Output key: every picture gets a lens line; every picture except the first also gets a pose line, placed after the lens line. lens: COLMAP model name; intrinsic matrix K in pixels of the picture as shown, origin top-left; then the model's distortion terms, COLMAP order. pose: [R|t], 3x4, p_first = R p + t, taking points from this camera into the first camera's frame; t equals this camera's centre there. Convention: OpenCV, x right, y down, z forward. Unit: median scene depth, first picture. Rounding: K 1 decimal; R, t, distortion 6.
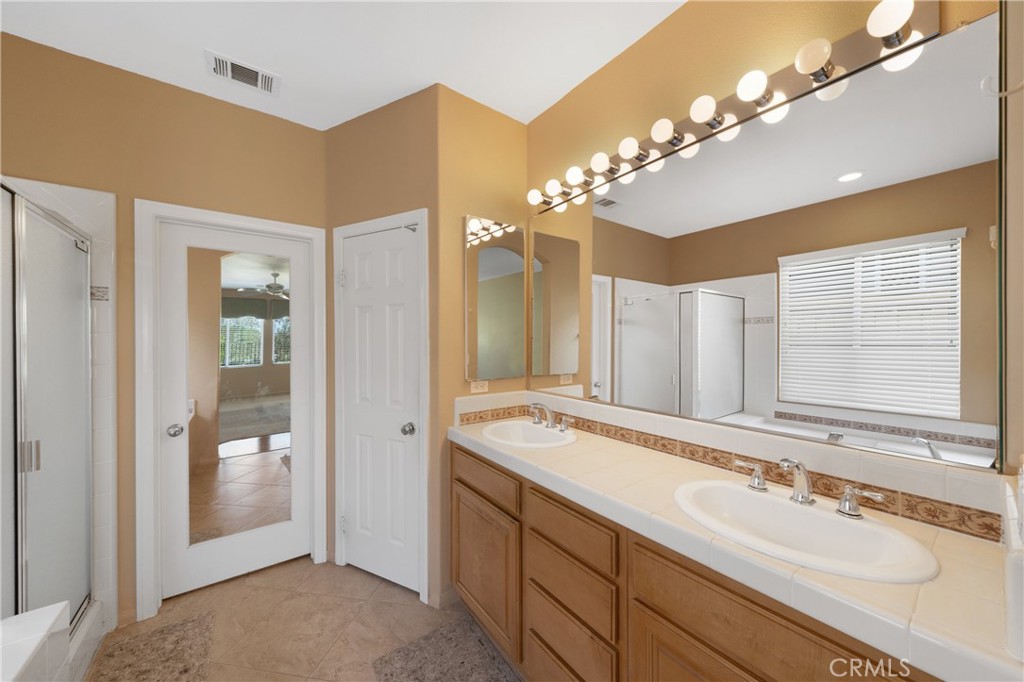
lens RADIAL K [[359.0, 0, 508.6], [0, 359.0, 341.6], [0, 0, 1]] dist [0.000191, 0.000054]
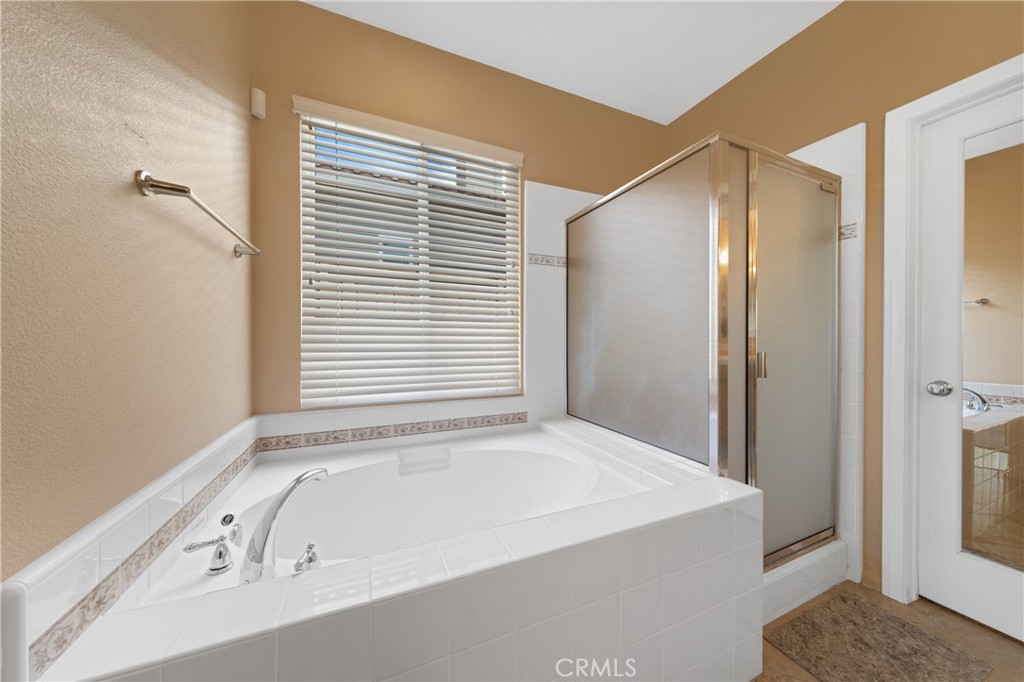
lens RADIAL K [[334.9, 0, 509.3], [0, 334.9, 343.7], [0, 0, 1]] dist [0.001726, 0.000088]
pose [[-0.222740, 0.006940, -0.974853, -0.030887], [-0.003030, 0.999965, 0.007810, 0.168611], [0.974873, 0.004693, -0.222712, 0.298296]]
